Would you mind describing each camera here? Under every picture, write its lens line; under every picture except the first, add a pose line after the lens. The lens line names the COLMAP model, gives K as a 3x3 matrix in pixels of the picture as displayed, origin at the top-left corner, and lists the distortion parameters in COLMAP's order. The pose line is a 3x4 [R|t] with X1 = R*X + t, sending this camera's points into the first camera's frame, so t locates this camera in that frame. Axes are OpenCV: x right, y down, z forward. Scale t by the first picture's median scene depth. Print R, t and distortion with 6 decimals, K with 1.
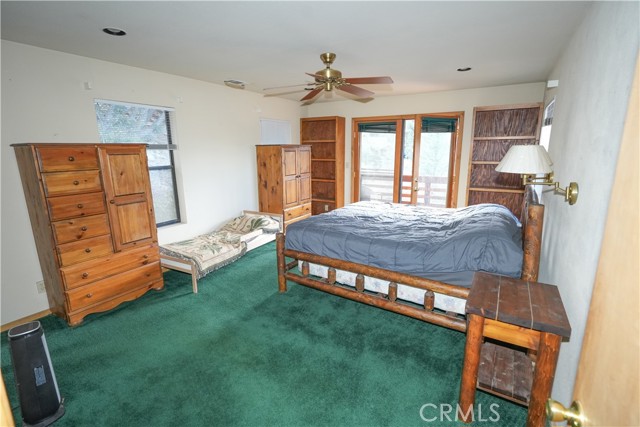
lens RADIAL K [[301.6, 0, 323.0], [0, 301.6, 212.3], [0, 0, 1]] dist [0.000033, 0.000454]
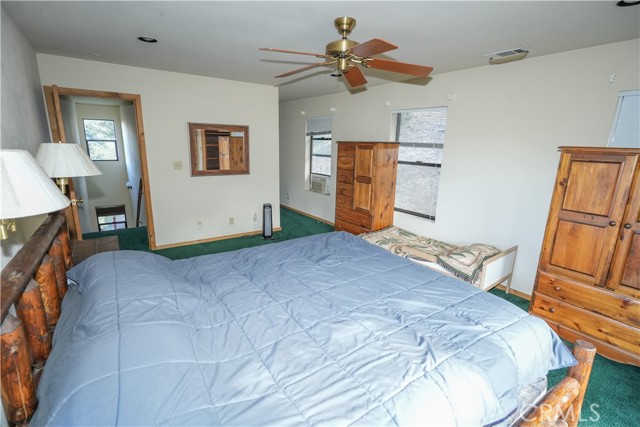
lens RADIAL K [[301.6, 0, 323.0], [0, 301.6, 212.3], [0, 0, 1]] dist [0.000033, 0.000454]
pose [[-0.395350, 0.214548, -0.893122, 0.770345], [-0.208029, 0.926158, 0.314571, -0.310989], [0.894663, 0.310161, -0.321524, 1.316809]]
